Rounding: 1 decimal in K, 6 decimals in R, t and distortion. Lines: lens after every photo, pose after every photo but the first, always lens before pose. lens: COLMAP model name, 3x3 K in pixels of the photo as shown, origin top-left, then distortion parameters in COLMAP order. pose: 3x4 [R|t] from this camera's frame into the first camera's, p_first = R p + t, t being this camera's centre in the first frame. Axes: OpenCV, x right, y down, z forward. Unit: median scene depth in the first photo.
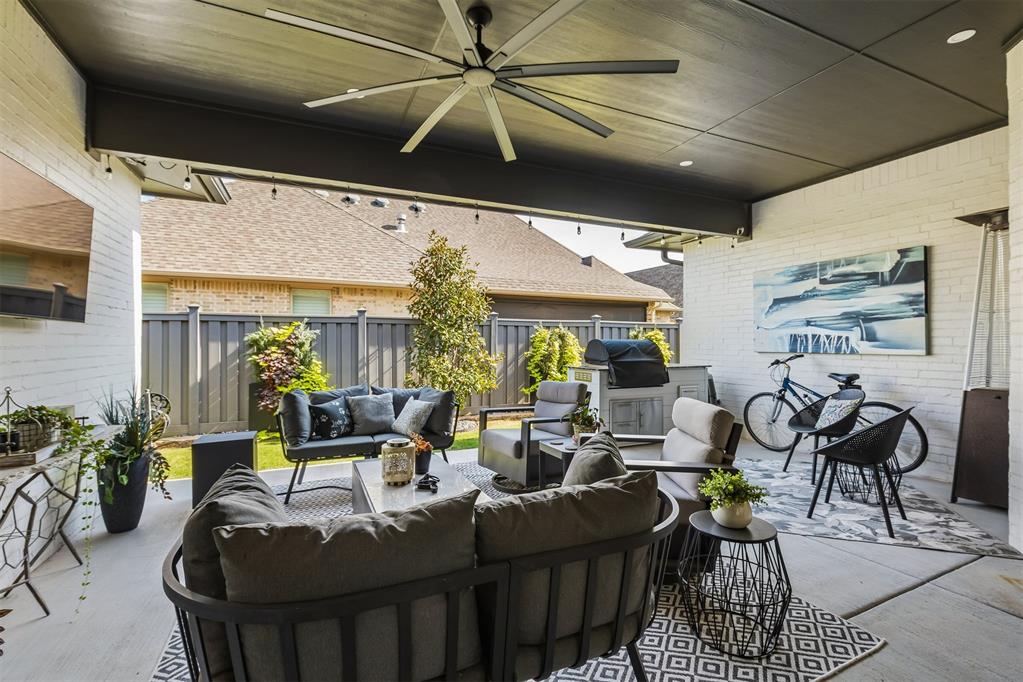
lens RADIAL K [[459.3, 0, 508.2], [0, 459.3, 348.1], [0, 0, 1]] dist [-0.000412, -0.000497]
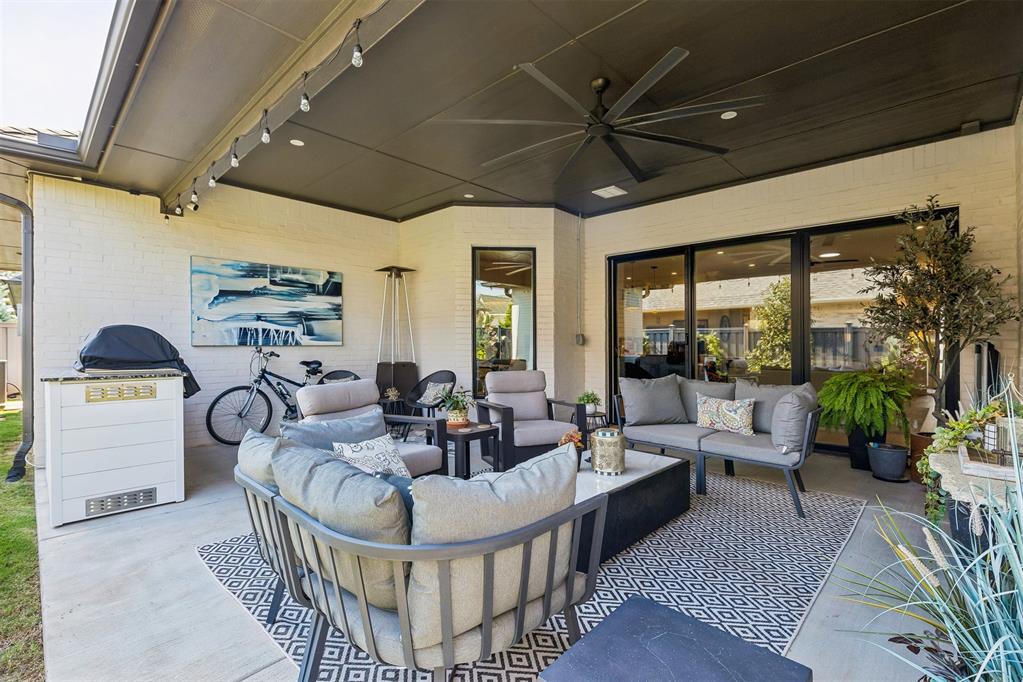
lens RADIAL K [[459.3, 0, 508.2], [0, 459.3, 348.1], [0, 0, 1]] dist [-0.000412, -0.000497]
pose [[-0.372659, -0.004531, 0.927957, -0.605657], [0.014791, 0.999832, 0.010822, 0.014333], [-0.927850, 0.017758, -0.372530, 0.908535]]
